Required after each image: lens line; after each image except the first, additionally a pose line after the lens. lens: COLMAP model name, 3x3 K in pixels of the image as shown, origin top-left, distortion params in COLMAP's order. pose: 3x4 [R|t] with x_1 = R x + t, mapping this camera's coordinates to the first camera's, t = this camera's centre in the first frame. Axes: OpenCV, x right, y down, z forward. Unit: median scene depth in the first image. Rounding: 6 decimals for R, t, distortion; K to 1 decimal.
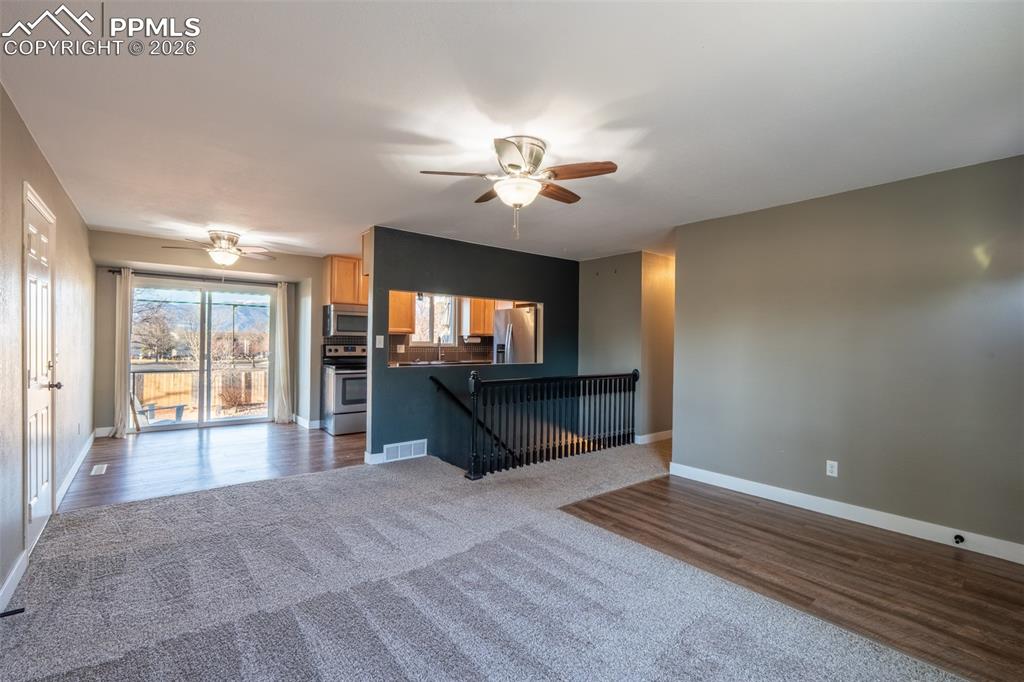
lens RADIAL K [[452.4, 0, 503.6], [0, 452.4, 341.9], [0, 0, 1]] dist [-0.008612, 0.001353]
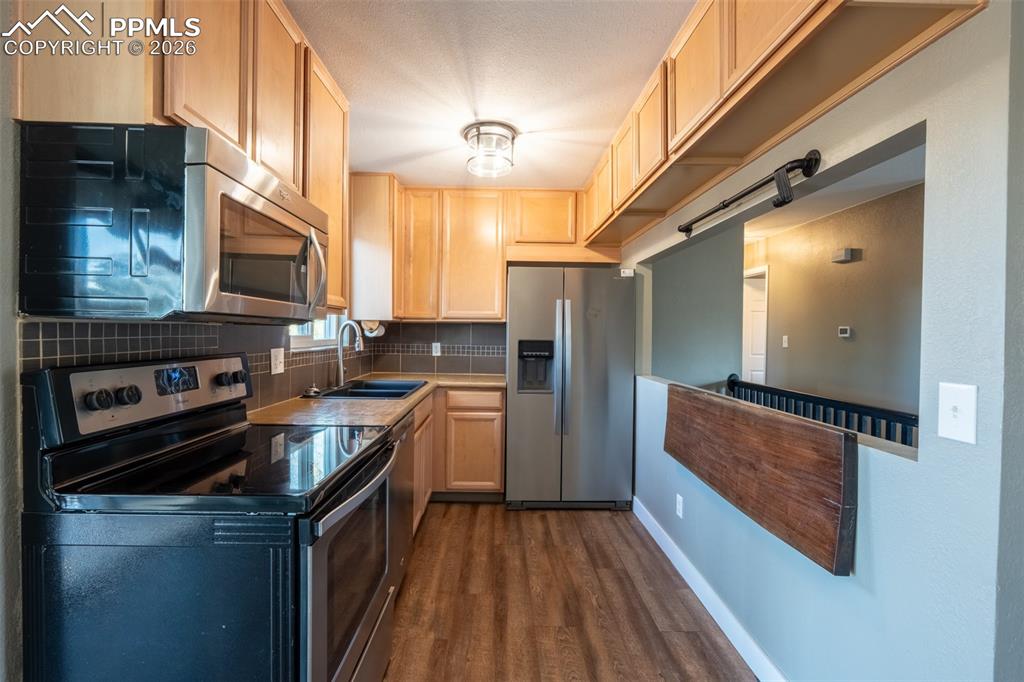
lens RADIAL K [[452.4, 0, 510.8], [0, 452.4, 339.1], [0, 0, 1]] dist [-0.008612, 0.001353]
pose [[0.598517, -0.018591, 0.800895, -0.492383], [-0.001143, 0.999710, 0.024061, -0.009570], [-0.801110, -0.015317, 0.598322, 0.894294]]
